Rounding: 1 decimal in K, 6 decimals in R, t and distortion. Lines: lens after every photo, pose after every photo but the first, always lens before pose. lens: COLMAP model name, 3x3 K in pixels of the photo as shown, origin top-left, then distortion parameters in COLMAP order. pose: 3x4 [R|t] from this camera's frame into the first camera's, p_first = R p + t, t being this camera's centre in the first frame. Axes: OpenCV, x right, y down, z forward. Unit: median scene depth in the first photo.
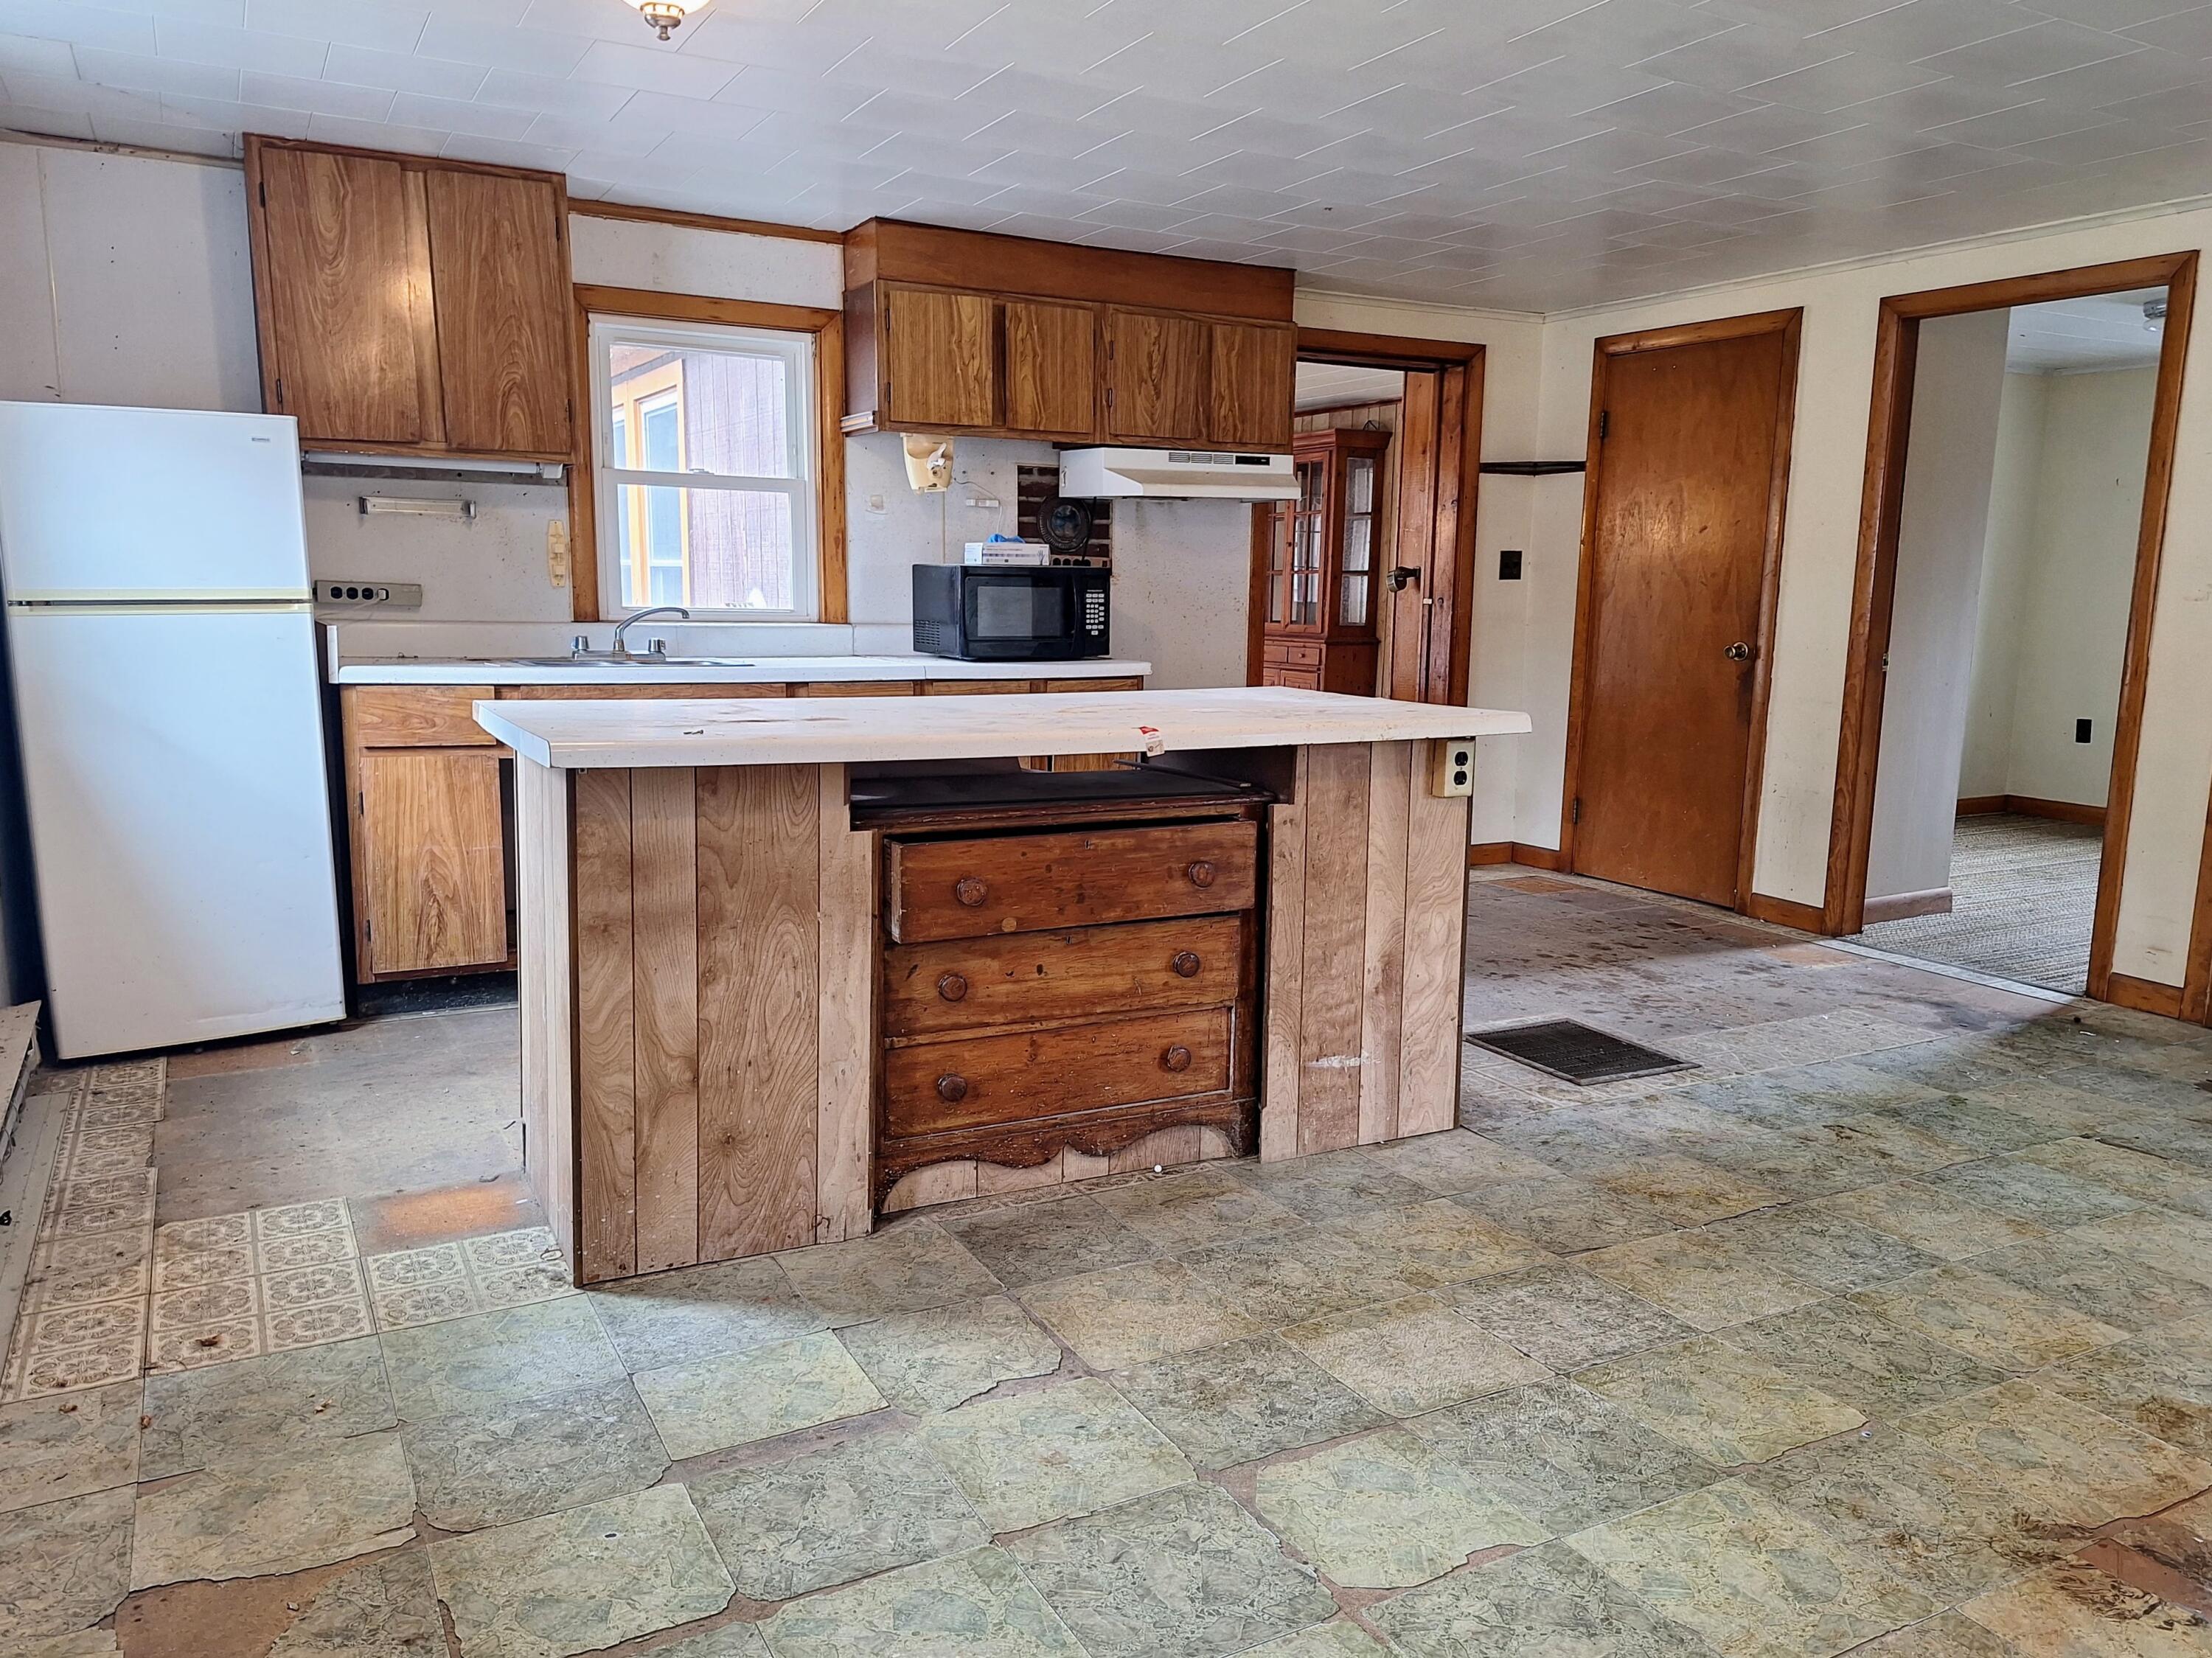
lens RADIAL K [[1570.4, 0, 1100.4], [0, 1570.4, 843.0], [0, 0, 1]] dist [0.129231, -0.212862]
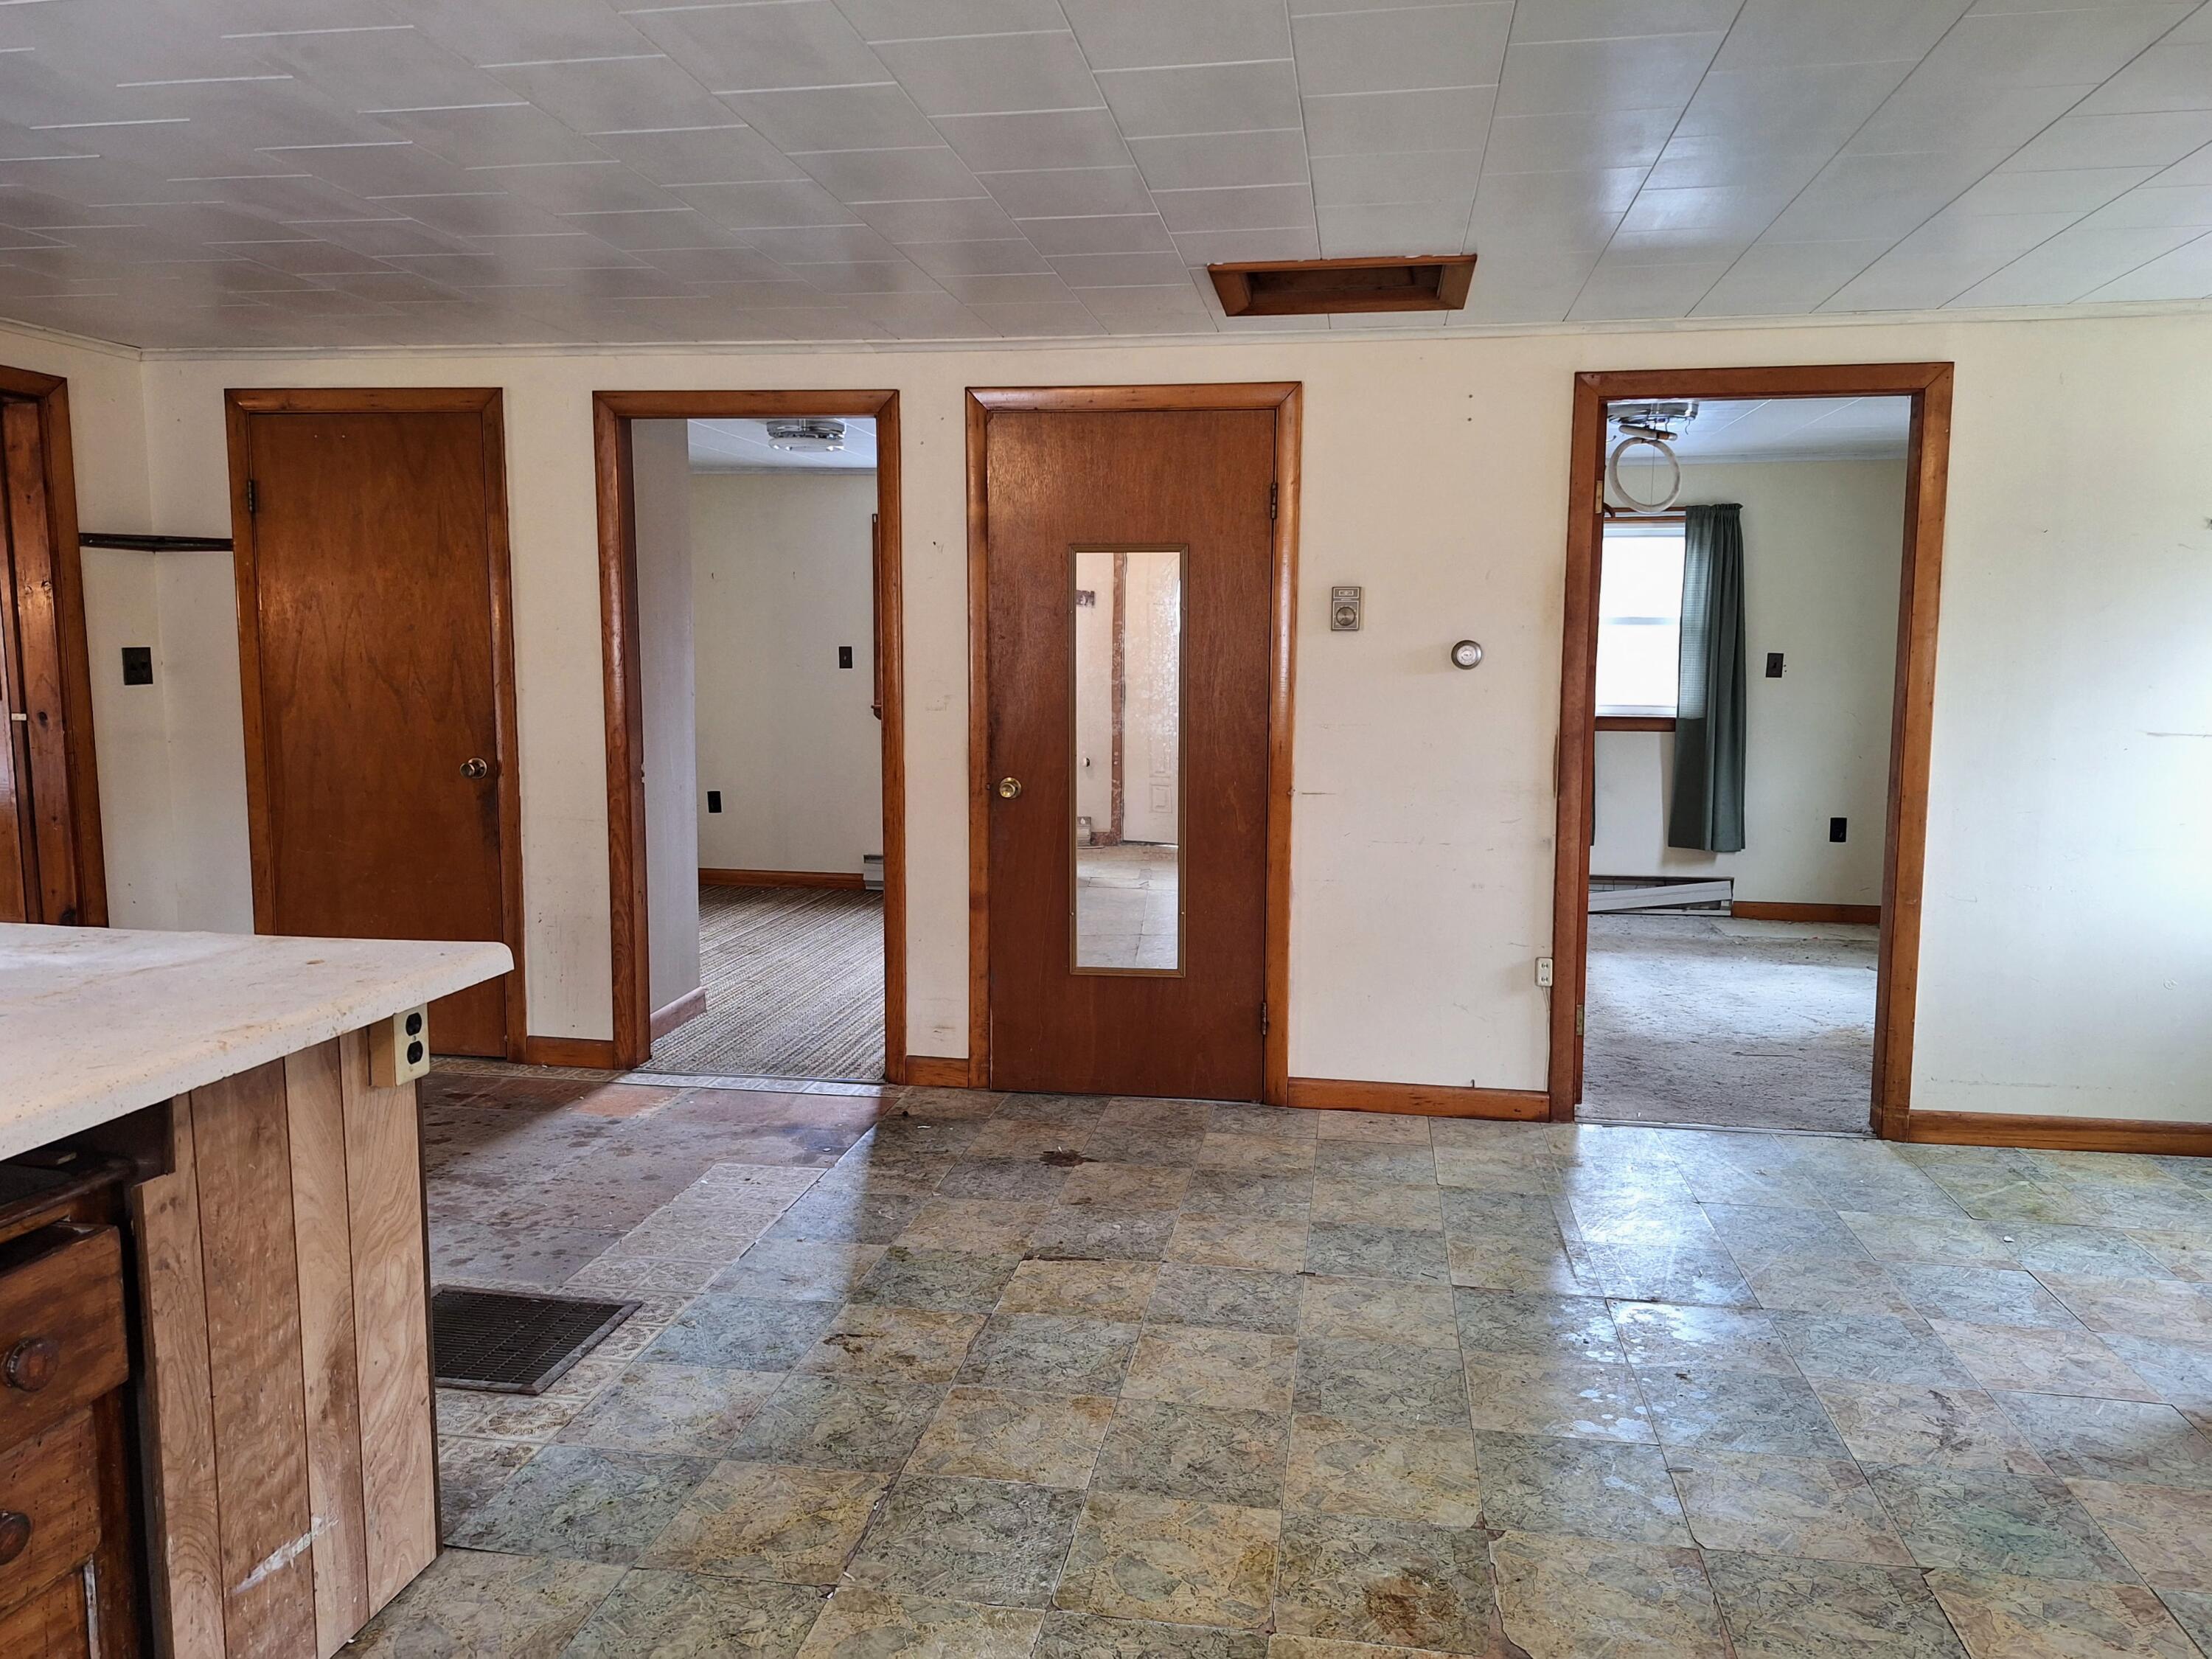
lens RADIAL K [[1539.2, 0, 1101.5], [0, 1539.2, 810.5], [0, 0, 1]] dist [0.060227, -0.057902]
pose [[0.618944, -0.096248, 0.779516, -0.073801], [0.132829, 0.990995, 0.016893, -0.089321], [-0.774122, 0.093086, 0.626155, 0.275030]]
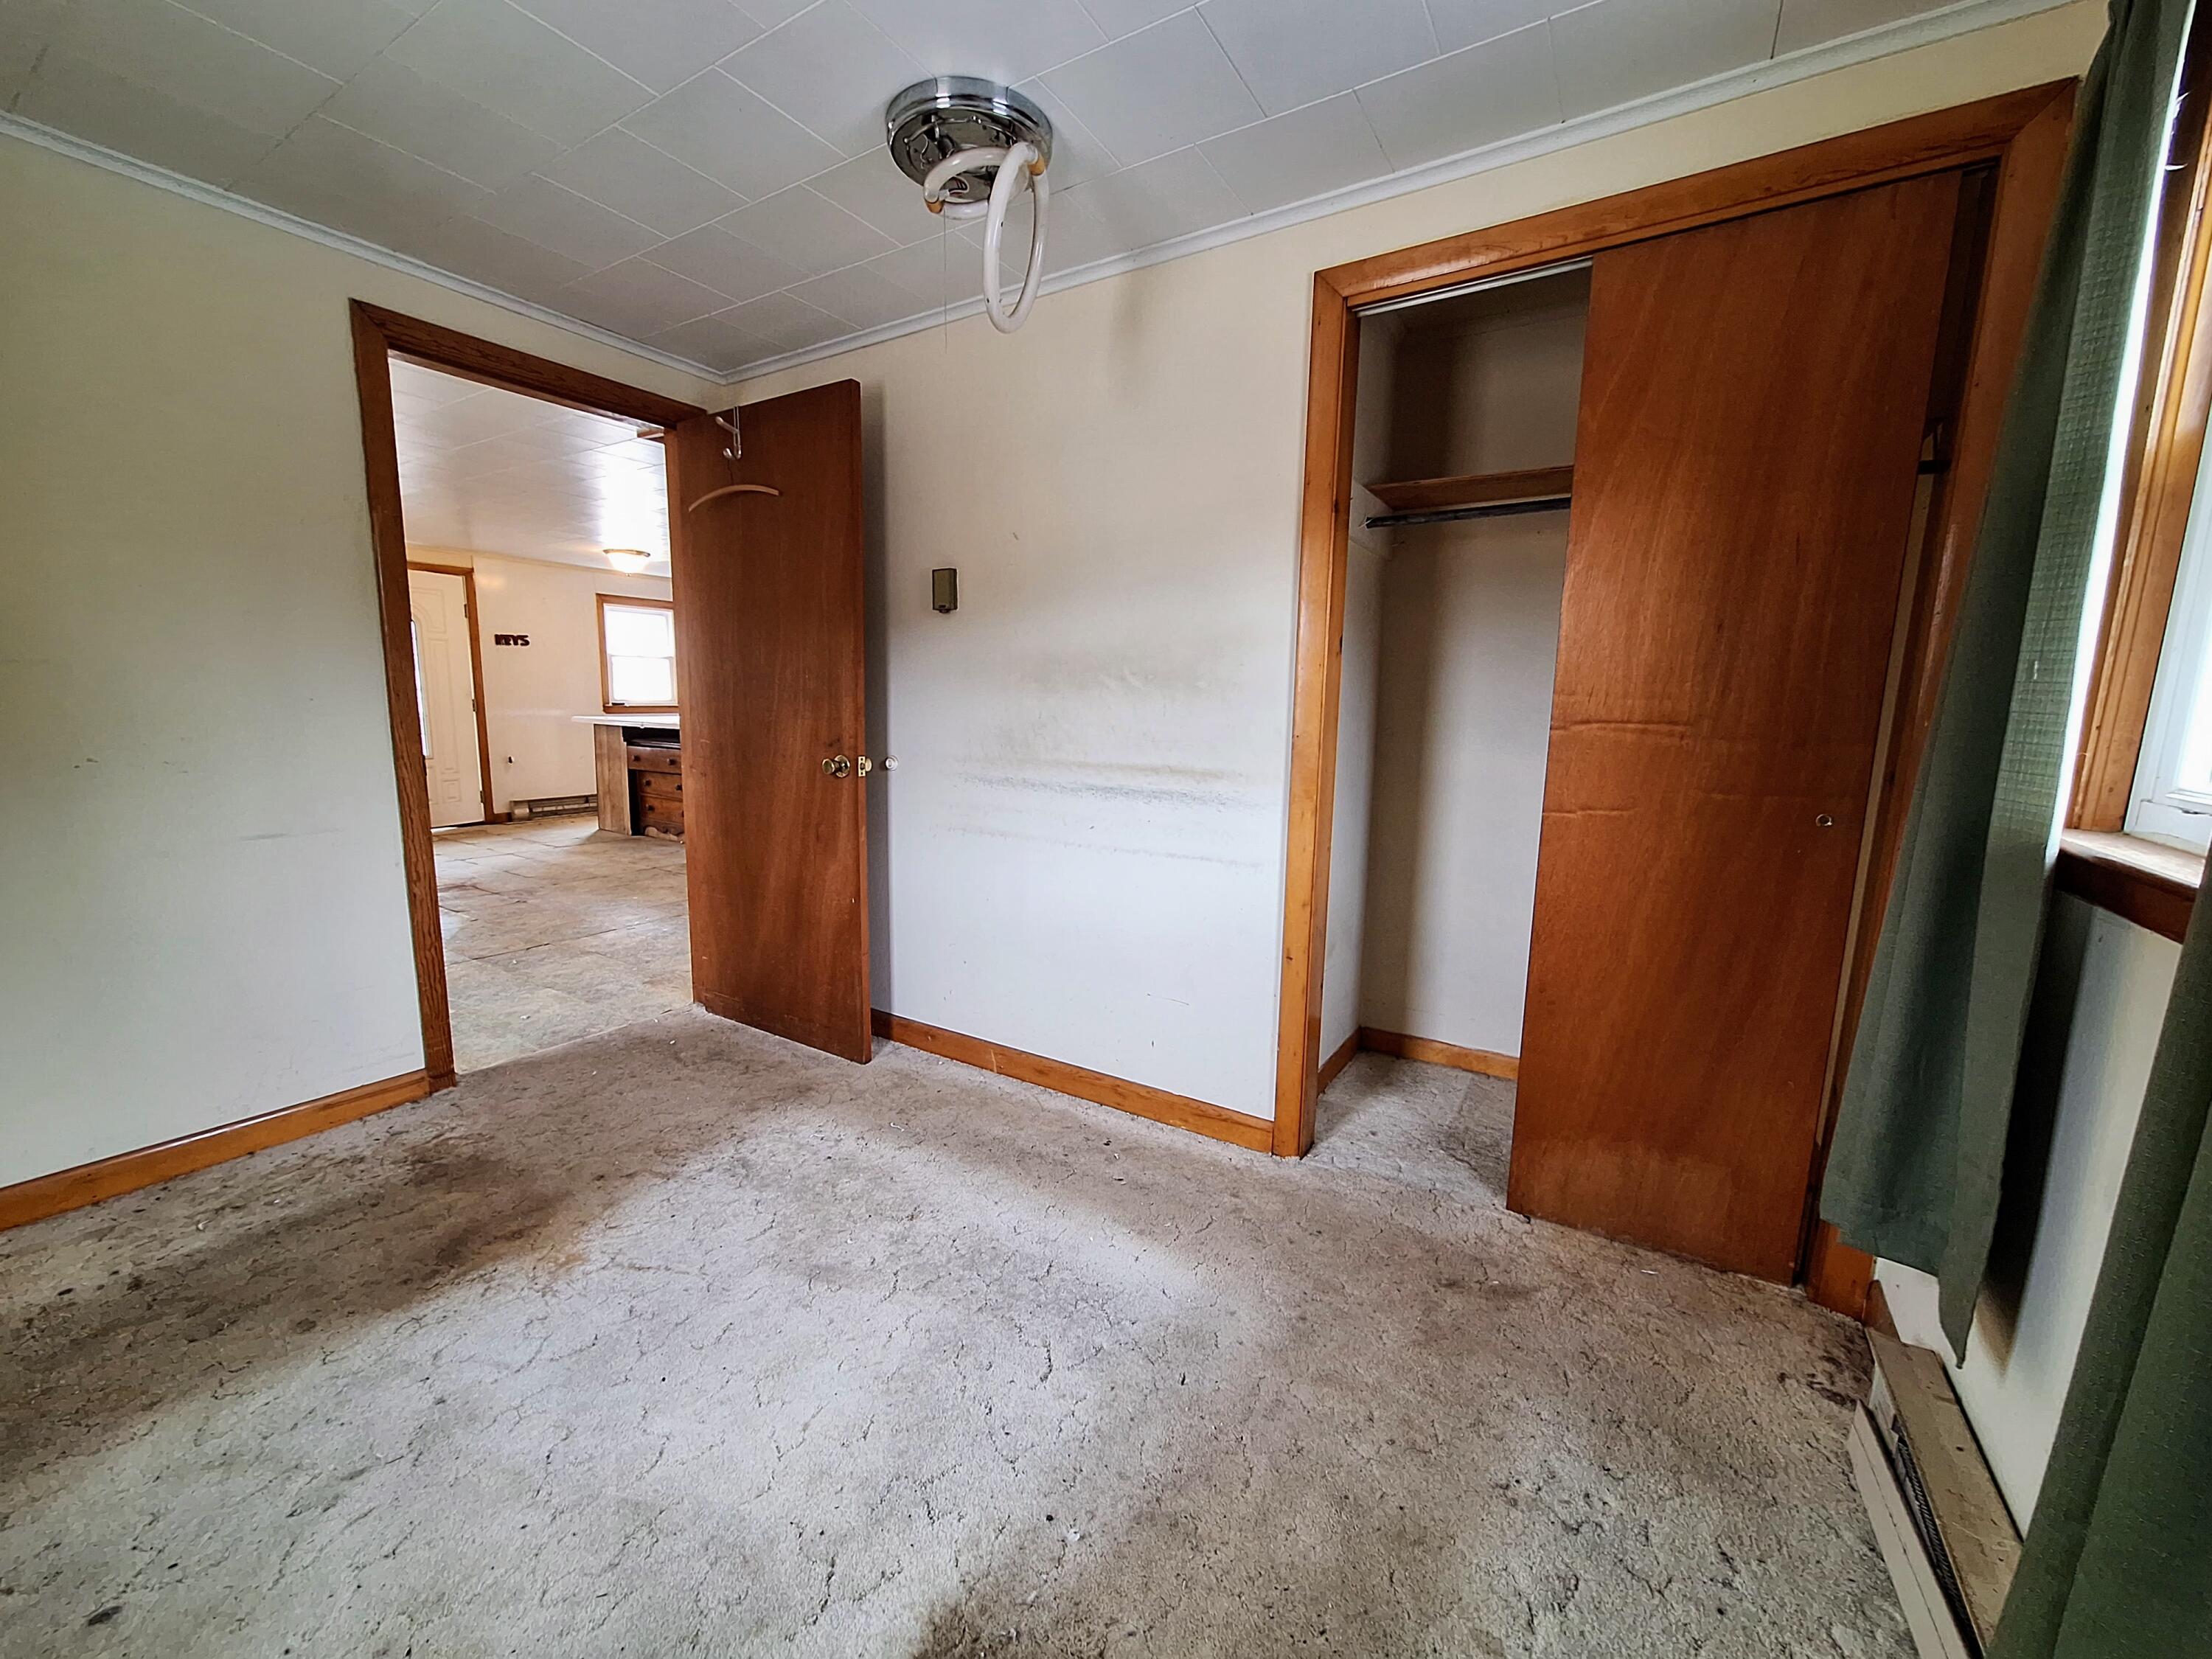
lens RADIAL K [[885.8, 0, 1106.0], [0, 885.8, 829.5], [0, 0, 1]] dist [0.008679, -0.002856]
pose [[0.490600, 0.124825, -0.862398, 1.796455], [-0.156004, 0.986279, 0.054009, -0.074697], [0.857307, 0.108040, 0.503342, 0.599996]]
